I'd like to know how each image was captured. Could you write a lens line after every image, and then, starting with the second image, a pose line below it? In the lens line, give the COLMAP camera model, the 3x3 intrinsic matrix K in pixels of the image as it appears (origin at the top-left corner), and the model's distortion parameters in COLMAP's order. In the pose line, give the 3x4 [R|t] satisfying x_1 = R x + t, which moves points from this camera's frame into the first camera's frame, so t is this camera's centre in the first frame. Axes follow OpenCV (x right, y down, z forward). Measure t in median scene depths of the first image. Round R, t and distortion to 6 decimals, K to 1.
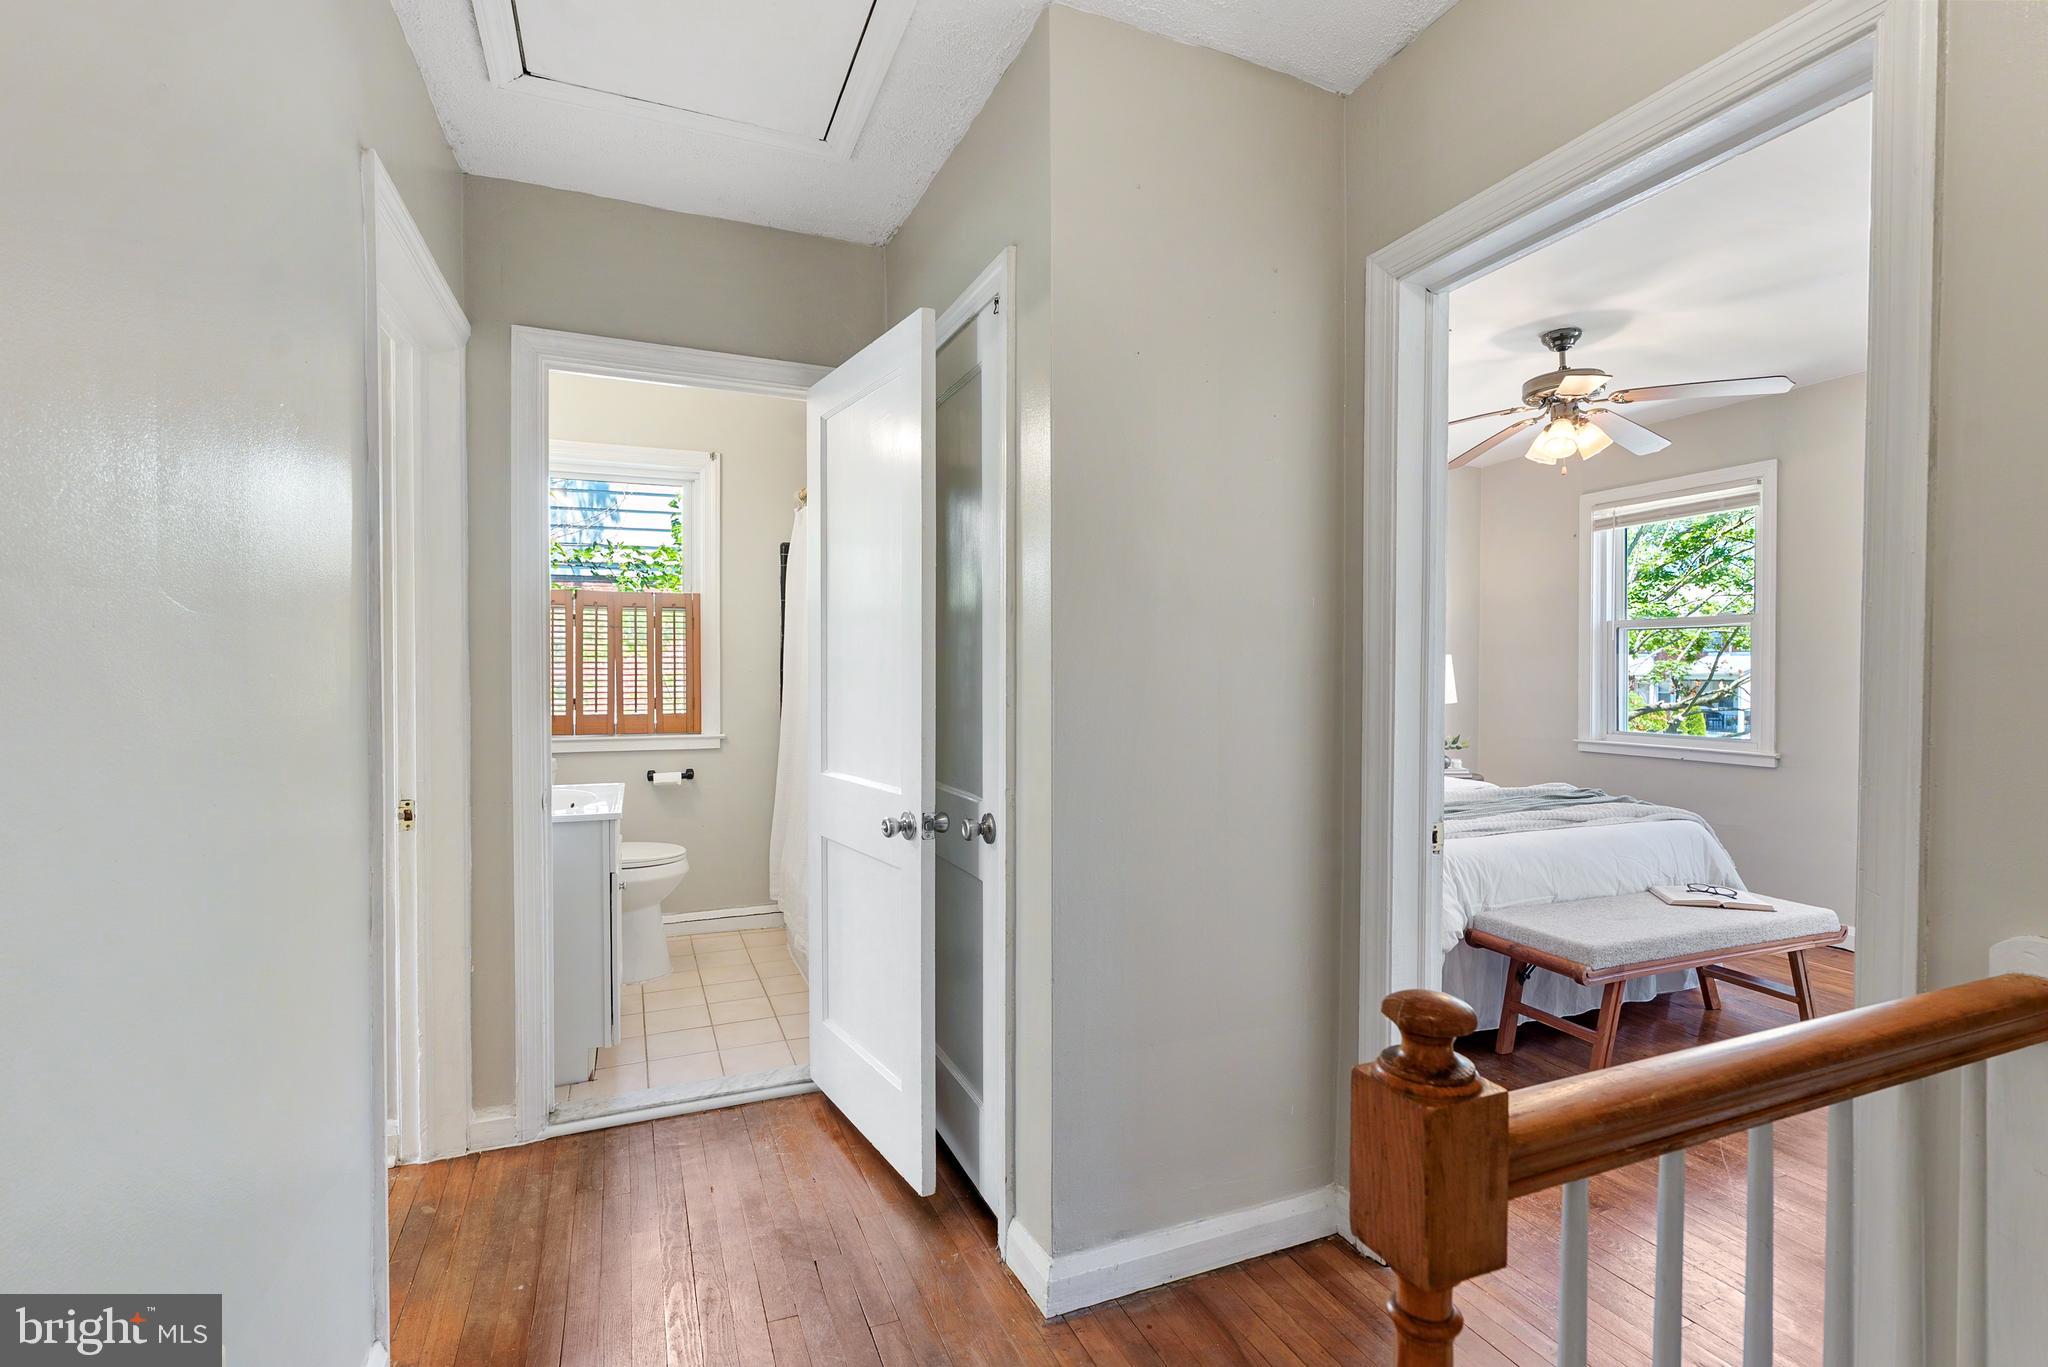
lens RADIAL K [[937.7, 0, 1010.4], [0, 937.7, 682.1], [0, 0, 1]] dist [-0.012609, 0.003759]
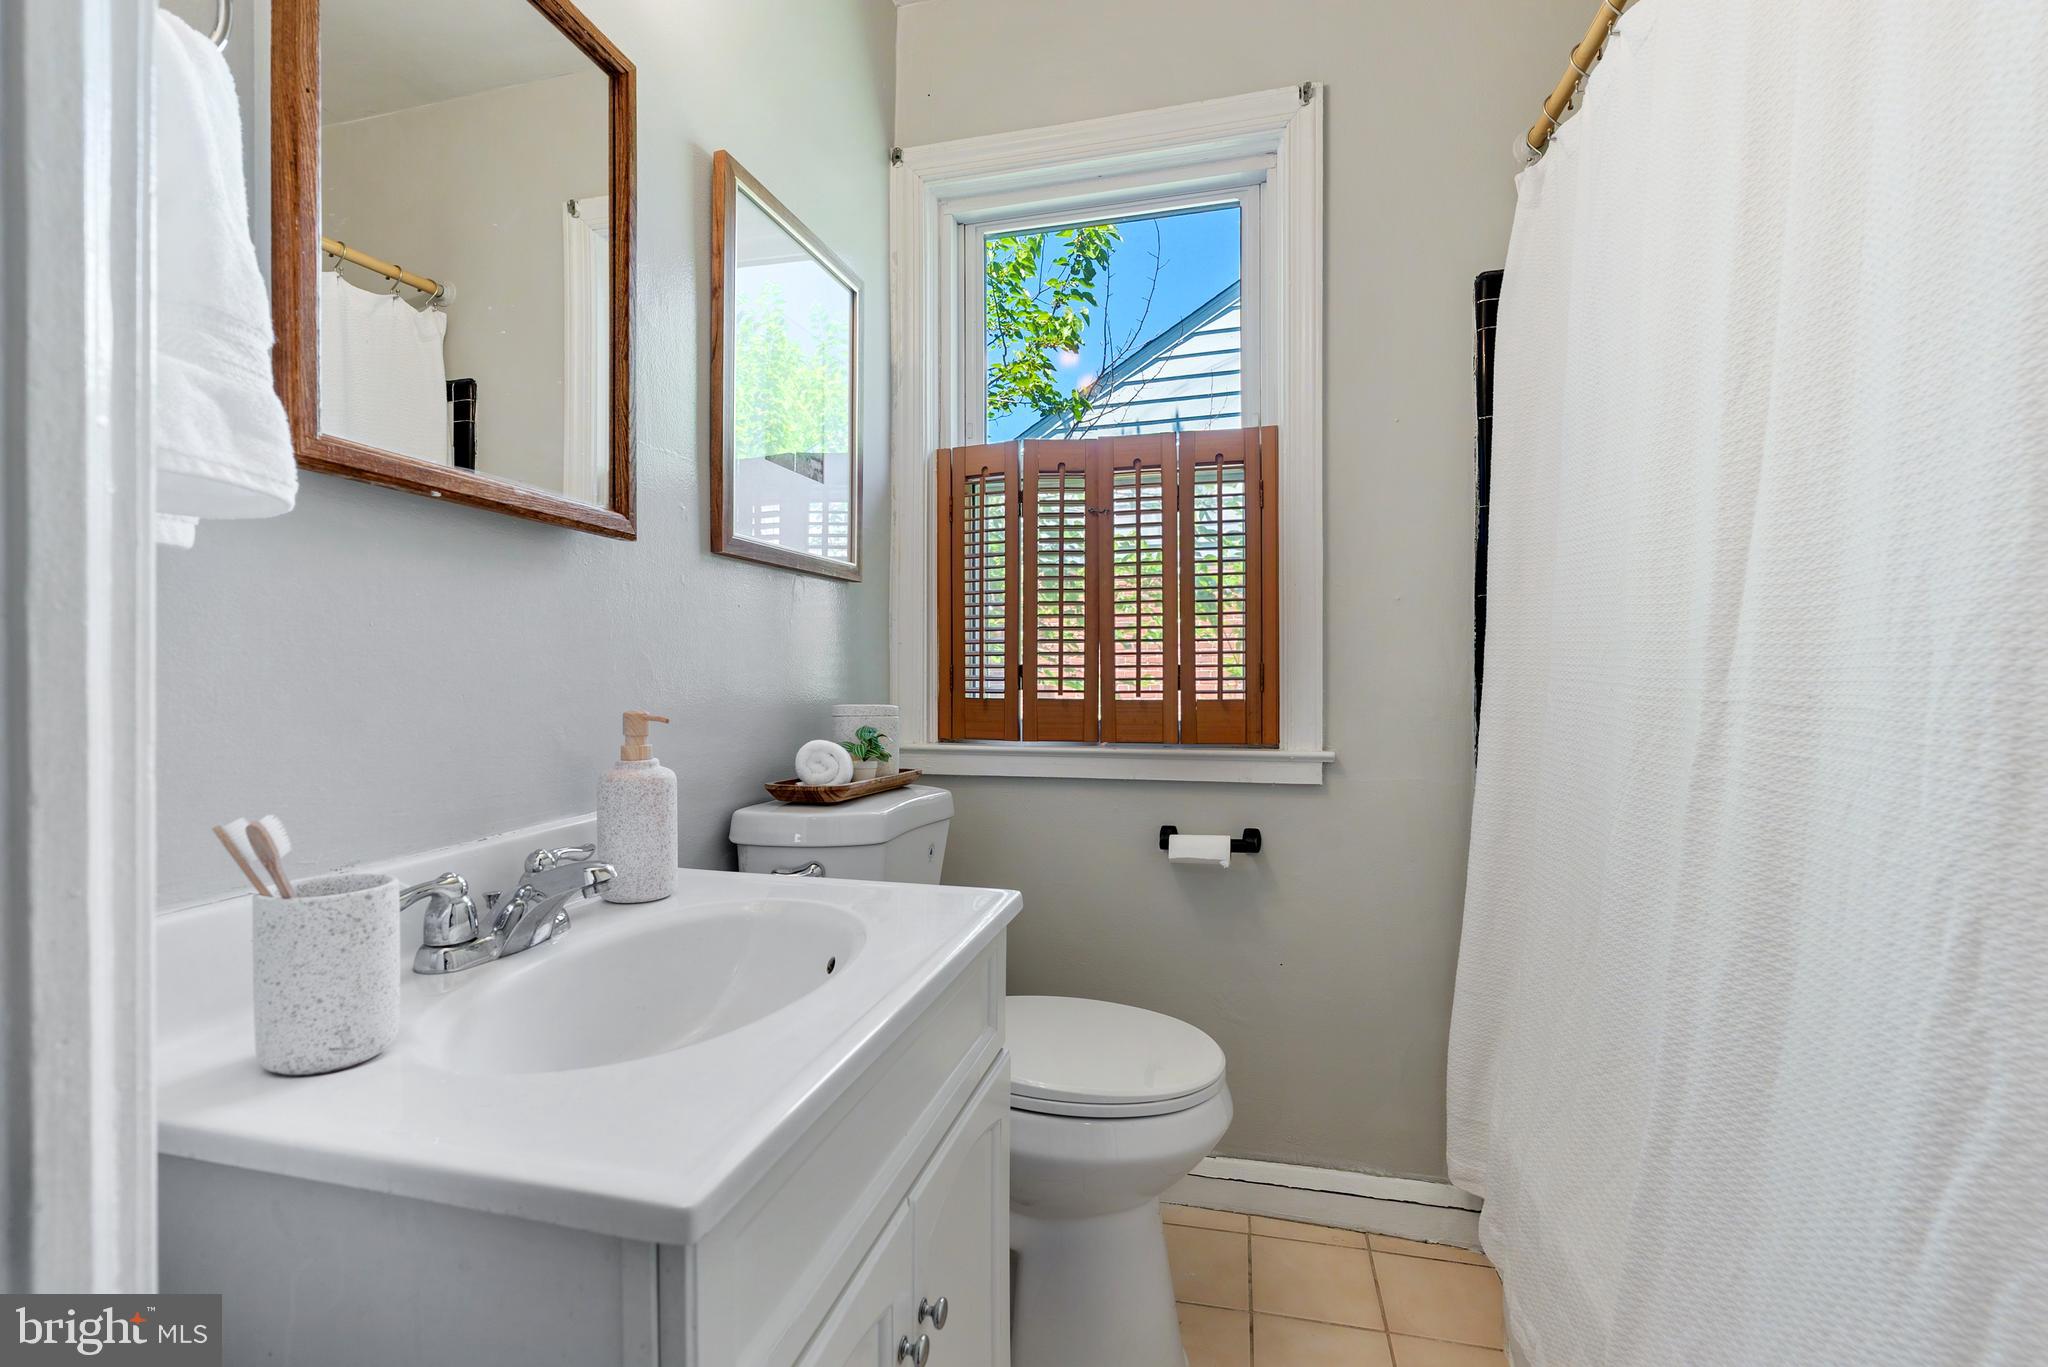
lens RADIAL K [[937.7, 0, 1008.6], [0, 937.7, 685.9], [0, 0, 1]] dist [-0.012609, 0.003759]
pose [[0.811267, -0.002446, -0.584670, -0.180915], [-0.008703, 0.999830, -0.016259, 0.035150], [0.584610, 0.018279, 0.811108, 0.583869]]
